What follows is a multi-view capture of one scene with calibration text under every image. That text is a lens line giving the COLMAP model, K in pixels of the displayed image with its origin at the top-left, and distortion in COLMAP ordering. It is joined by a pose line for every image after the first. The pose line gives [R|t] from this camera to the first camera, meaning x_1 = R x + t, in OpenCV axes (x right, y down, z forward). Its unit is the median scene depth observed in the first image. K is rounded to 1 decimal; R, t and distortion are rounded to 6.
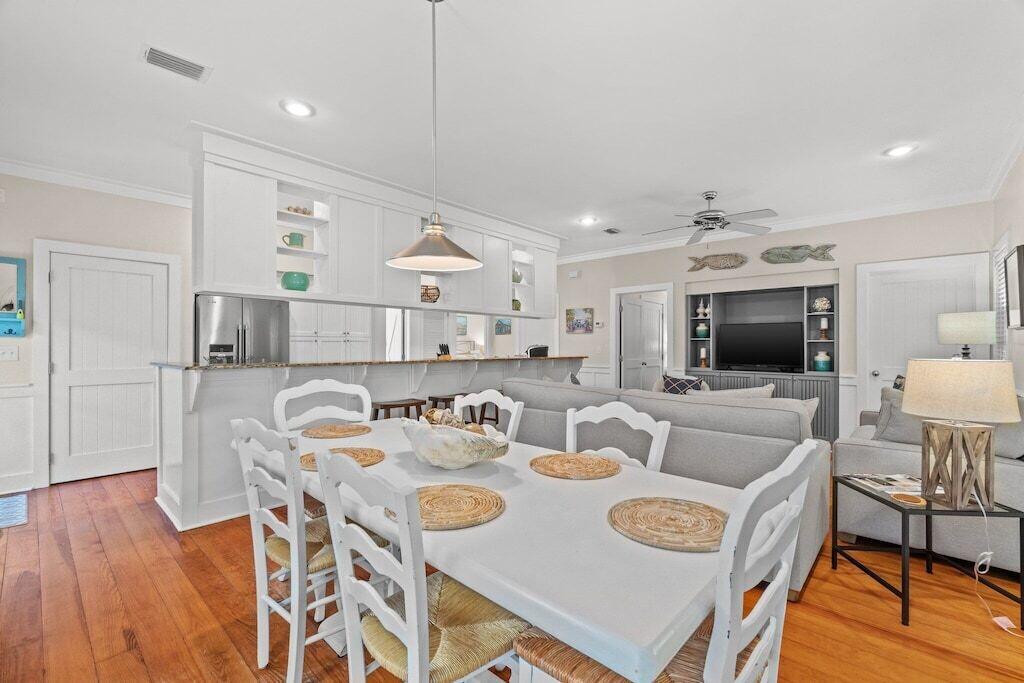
lens RADIAL K [[441.4, 0, 514.2], [0, 441.4, 345.9], [0, 0, 1]] dist [-0.010036, 0.003189]
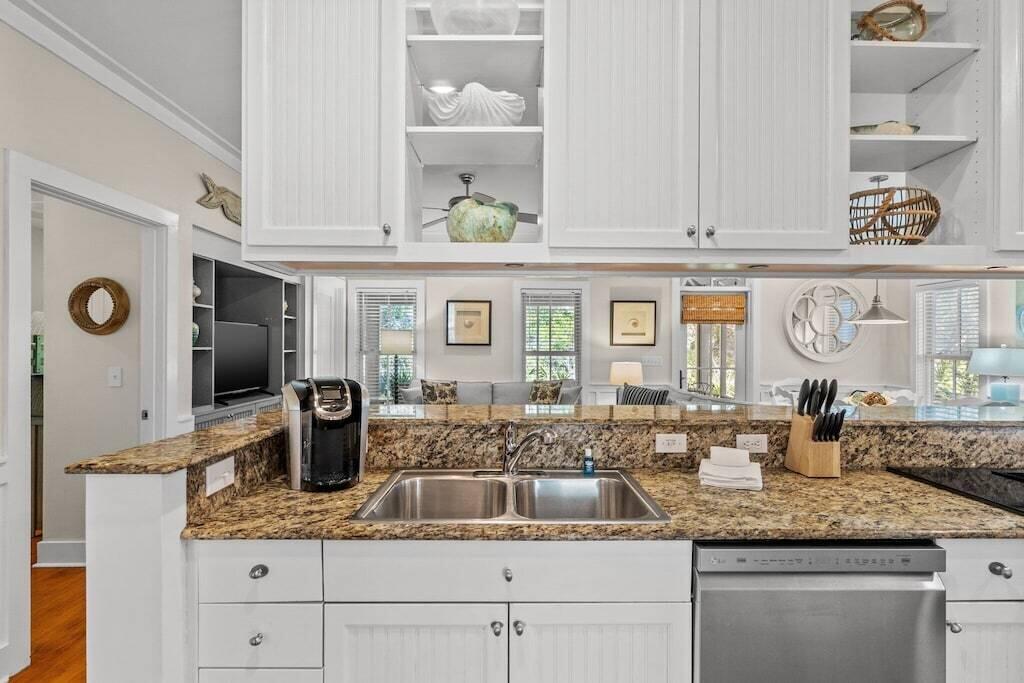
lens RADIAL K [[501.3, 0, 513.7], [0, 501.3, 347.5], [0, 0, 1]] dist [0.003580, 0.000830]
pose [[-0.681326, -0.007416, 0.731943, -0.258983], [-0.004482, 0.999972, 0.005960, -0.025241], [-0.731967, 0.000780, -0.681340, 1.326618]]
